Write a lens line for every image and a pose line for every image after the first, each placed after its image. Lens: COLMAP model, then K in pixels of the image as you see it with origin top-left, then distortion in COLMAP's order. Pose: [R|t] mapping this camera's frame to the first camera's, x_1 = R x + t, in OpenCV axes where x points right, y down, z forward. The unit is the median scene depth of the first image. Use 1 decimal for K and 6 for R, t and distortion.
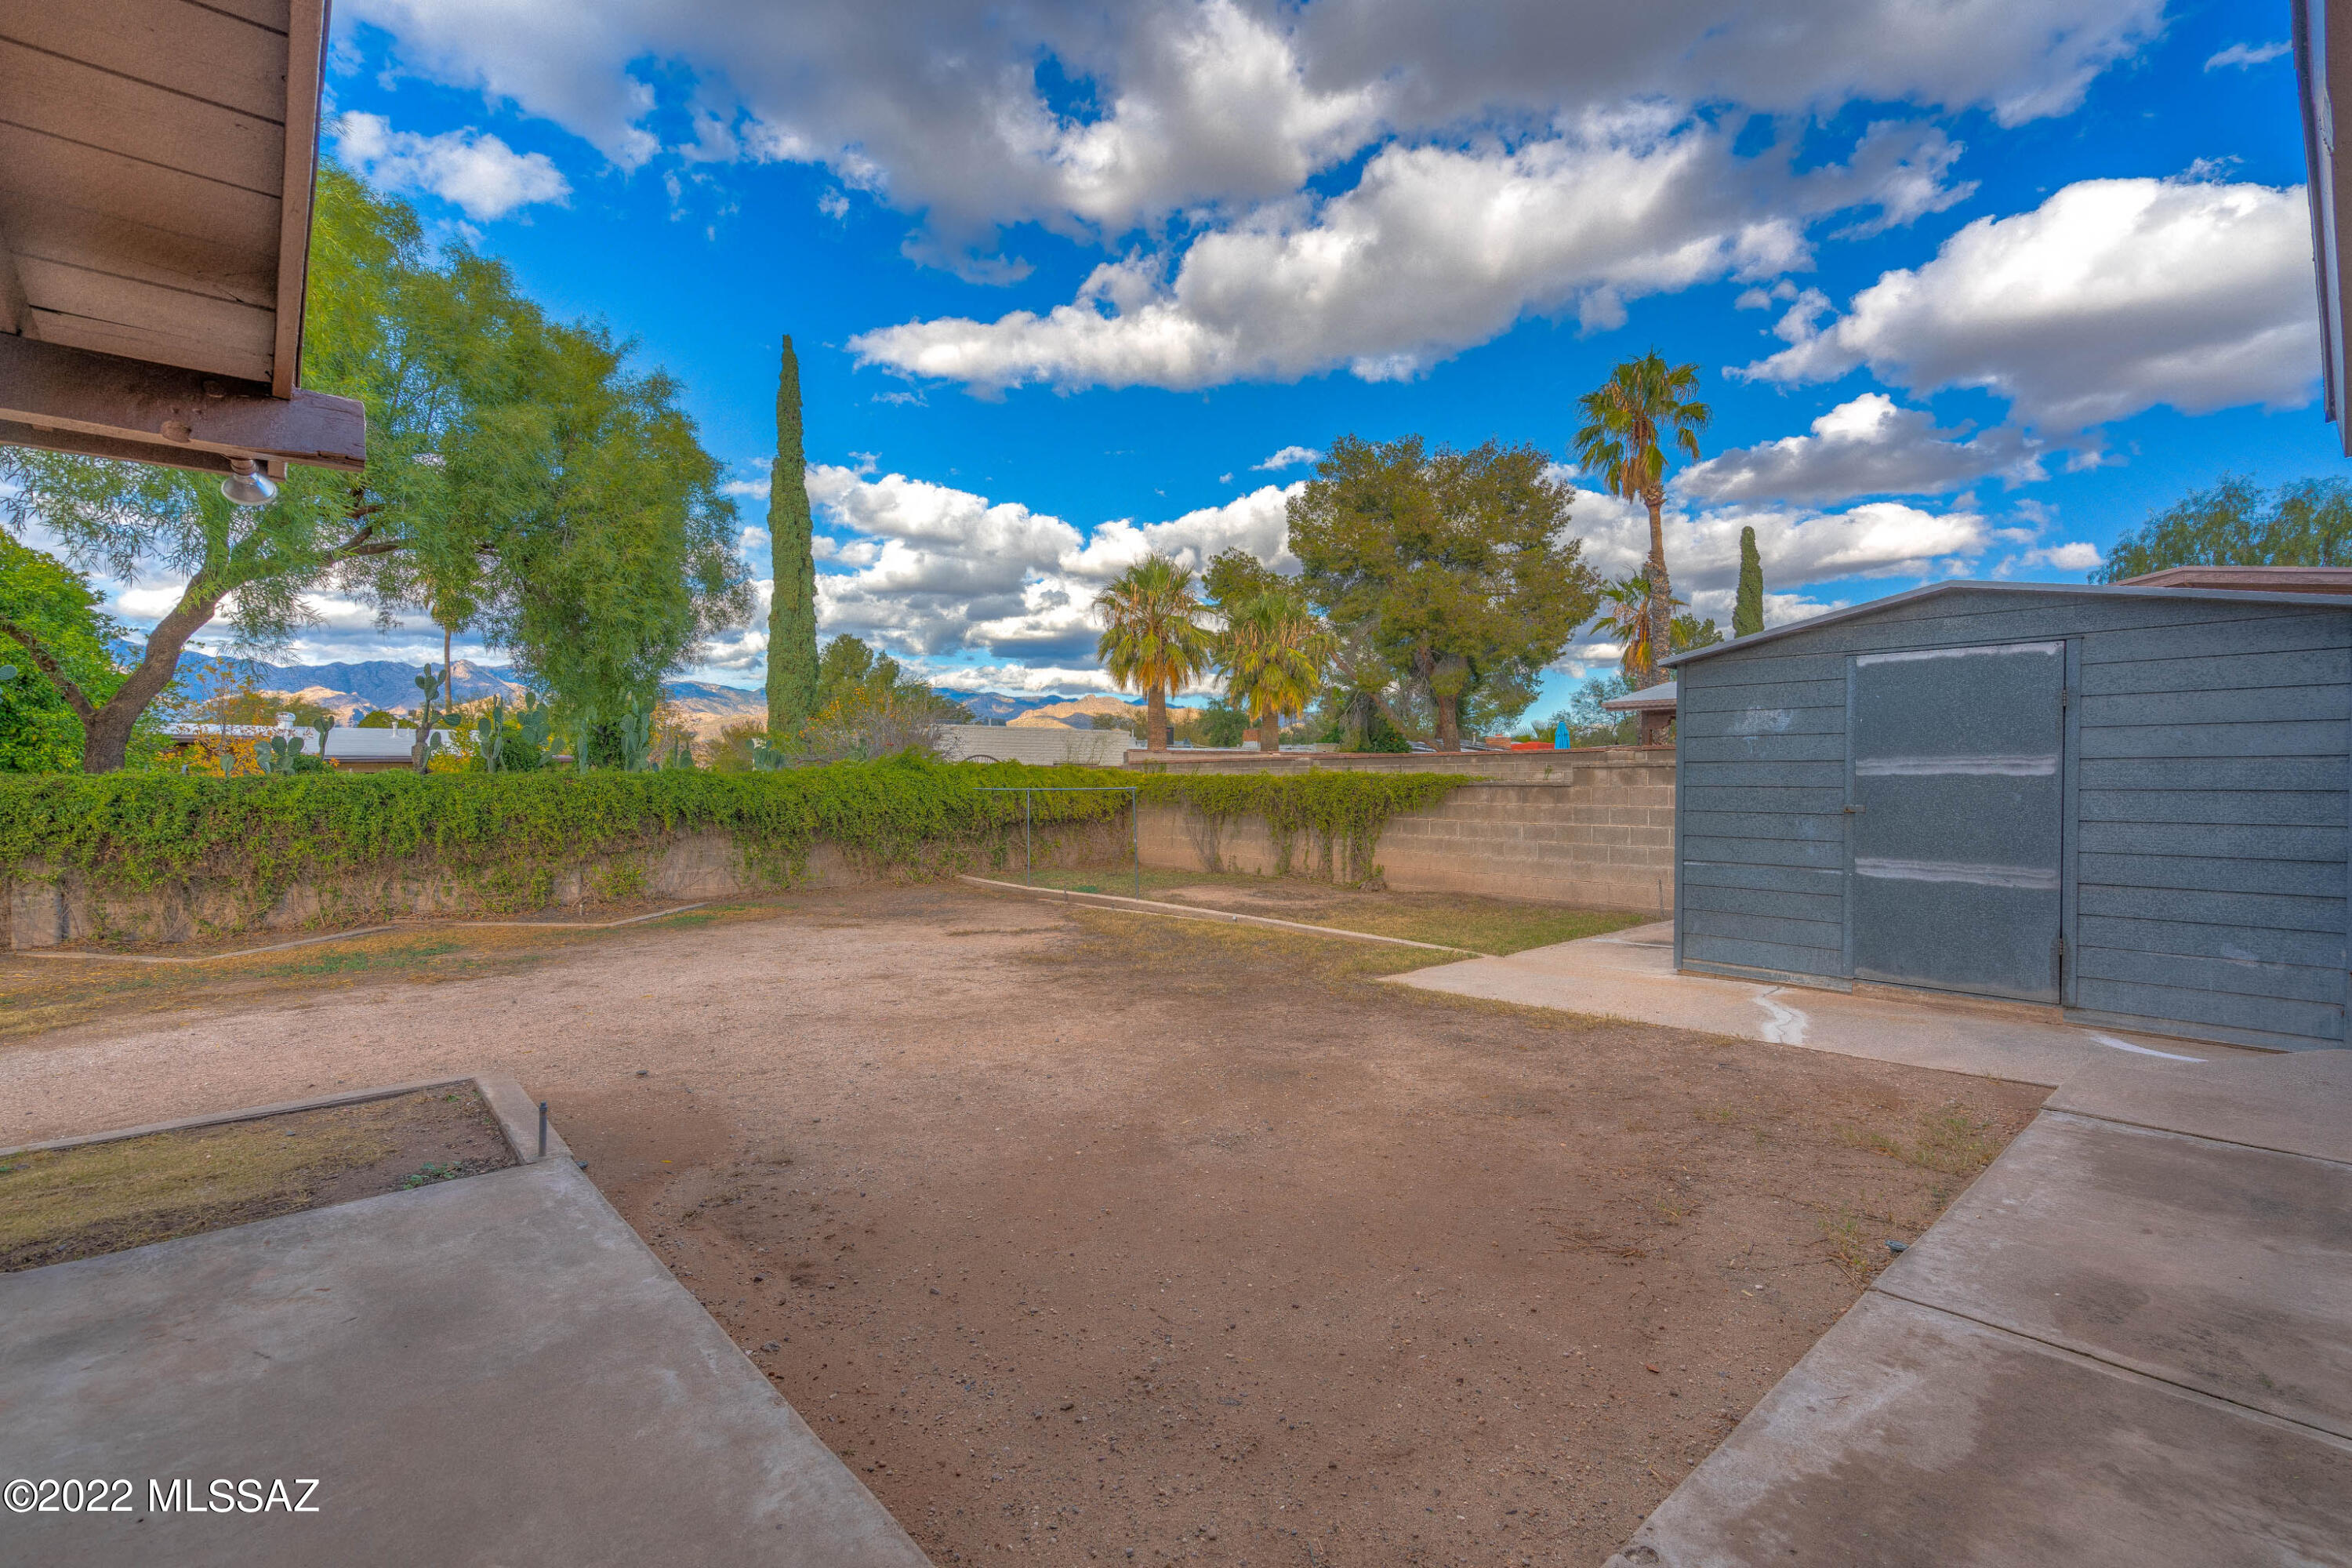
lens RADIAL K [[1045.9, 0, 1168.2], [0, 1045.9, 787.5], [0, 0, 1]] dist [-0.001565, 0.000822]
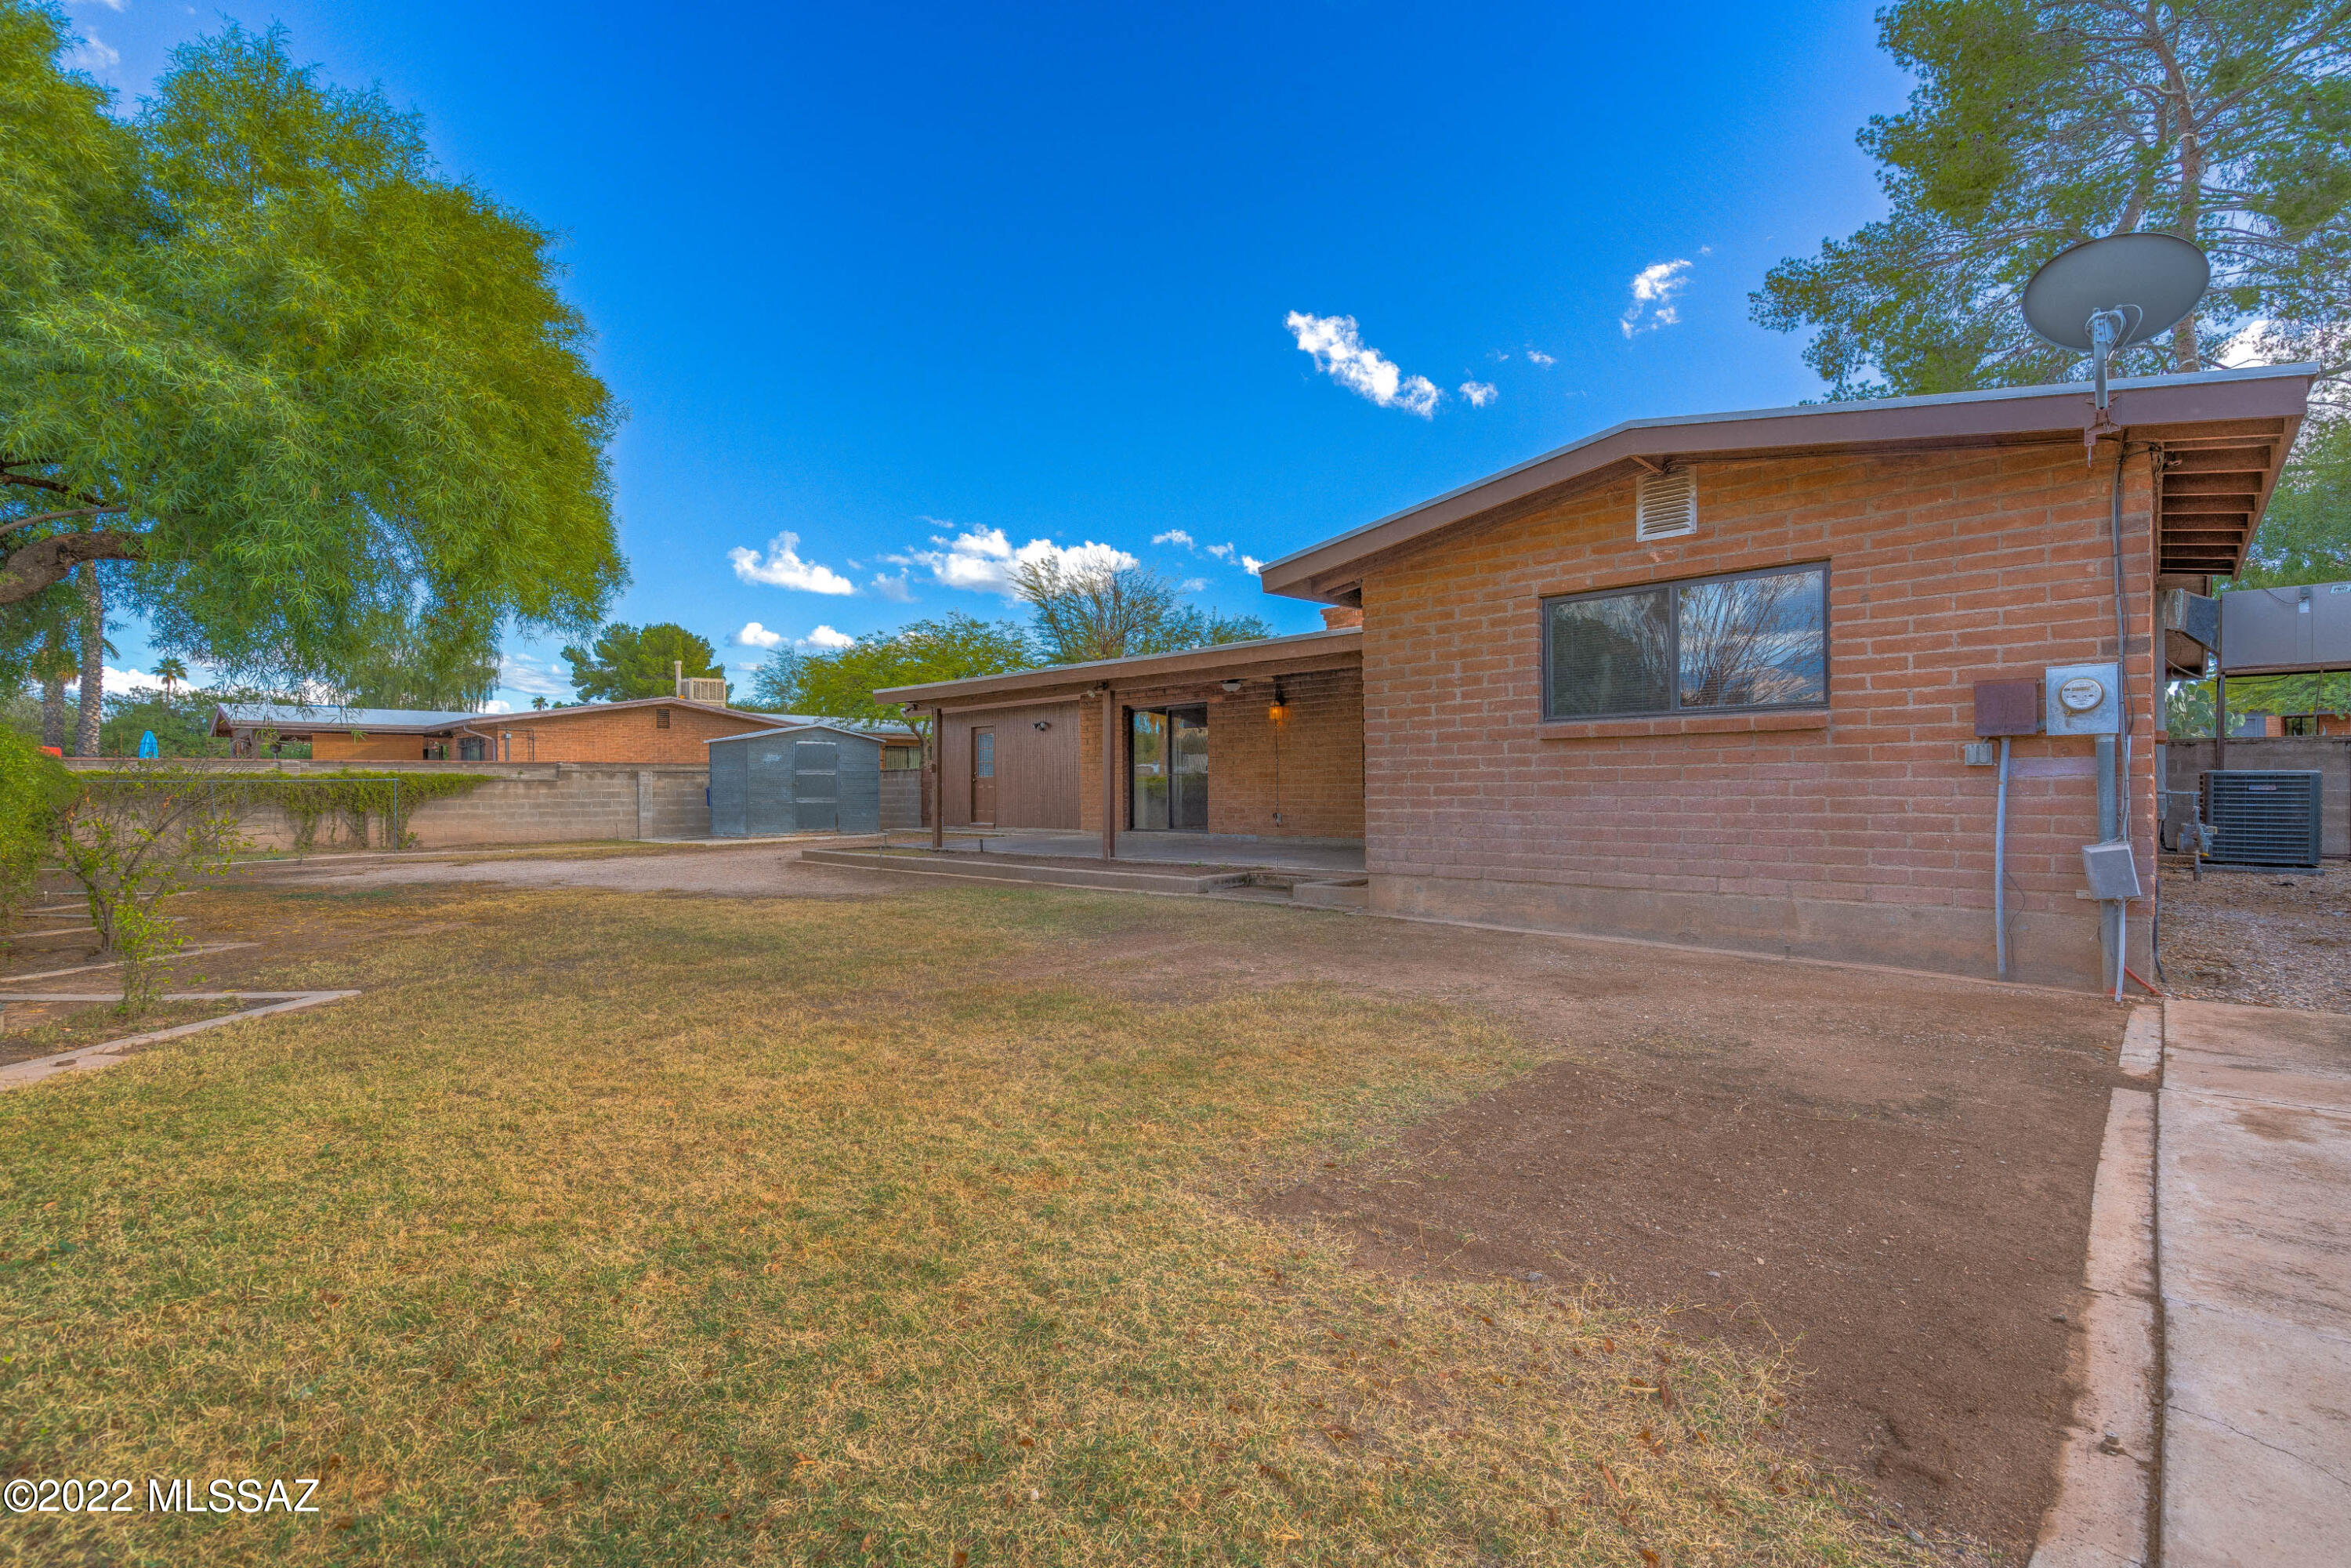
lens RADIAL K [[1045.5, 0, 1139.6], [0, 1045.5, 790.3], [0, 0, 1]] dist [-0.001565, 0.000822]
pose [[-0.061027, 0.000581, 0.998136, -1.721011], [0.015383, 0.999882, 0.000359, 0.034182], [-0.998018, 0.015376, -0.061028, 0.029339]]
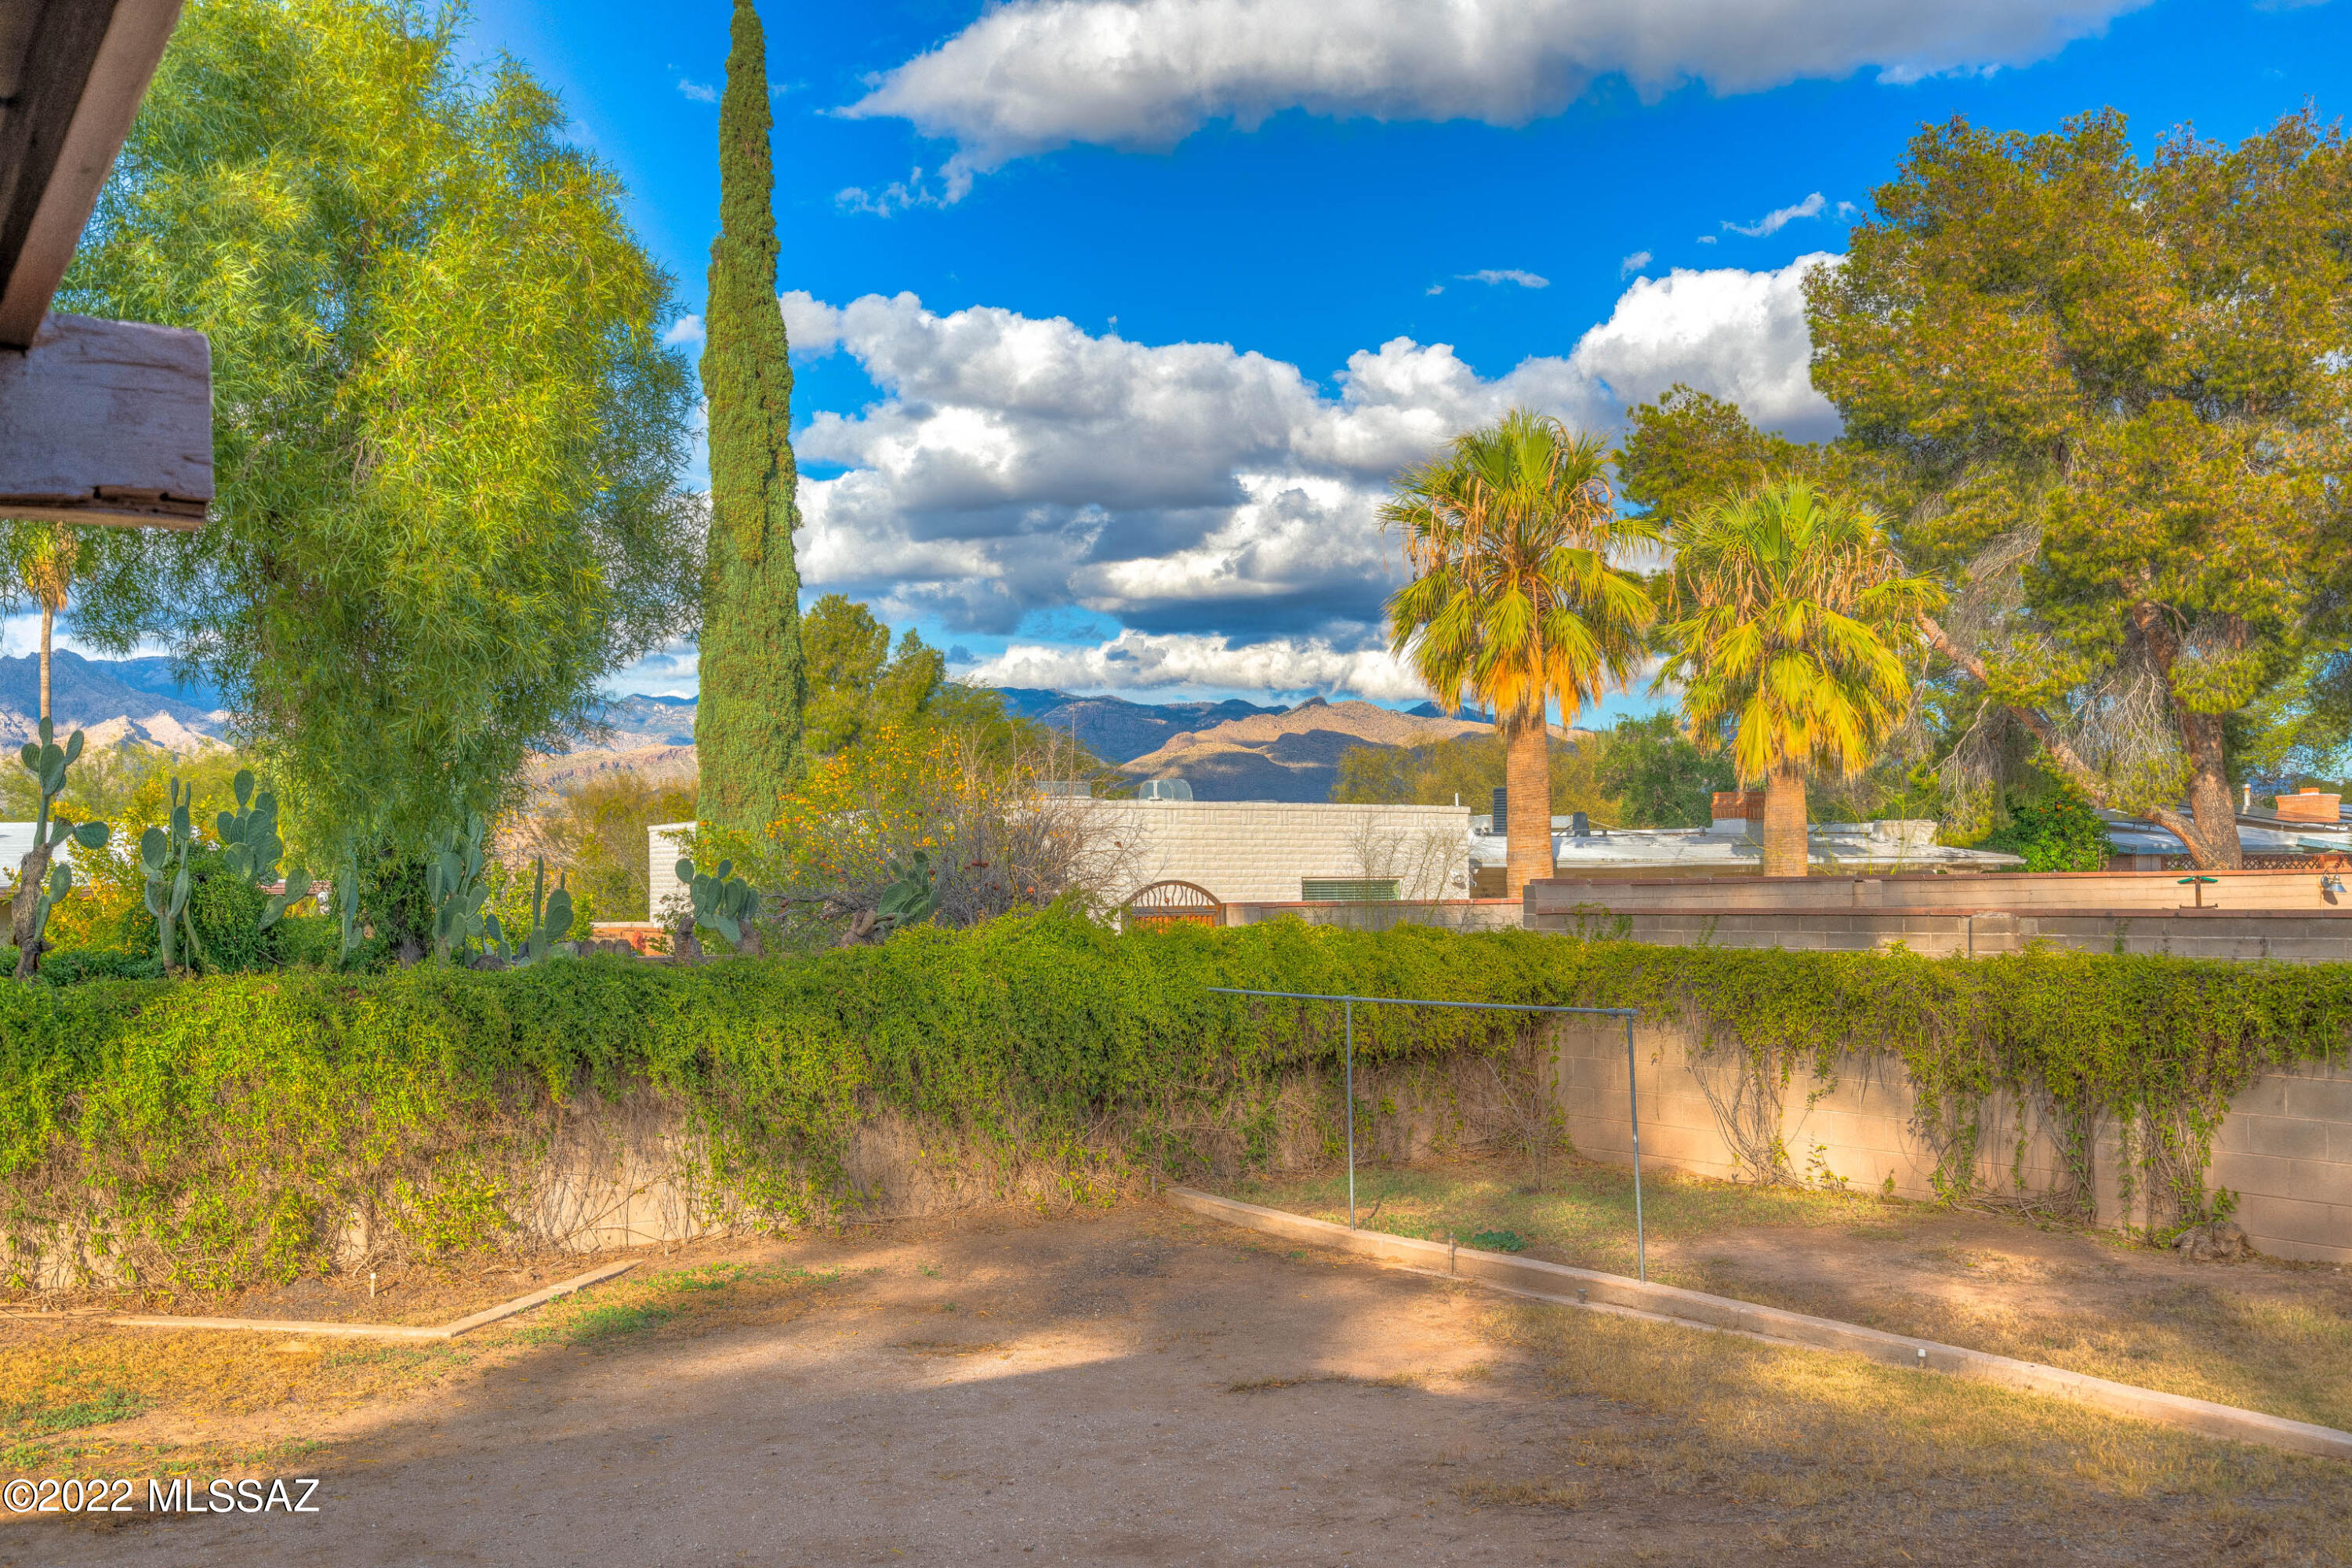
lens RADIAL K [[2282.4, 0, 1172.8], [0, 2282.4, 804.3], [0, 0, 1]] dist [-0.005093, 0.000000]
pose [[0.990096, -0.010450, -0.140001, -0.091583], [0.004333, 0.999025, -0.043925, -0.045932], [0.140324, 0.042883, 0.989177, 0.083408]]
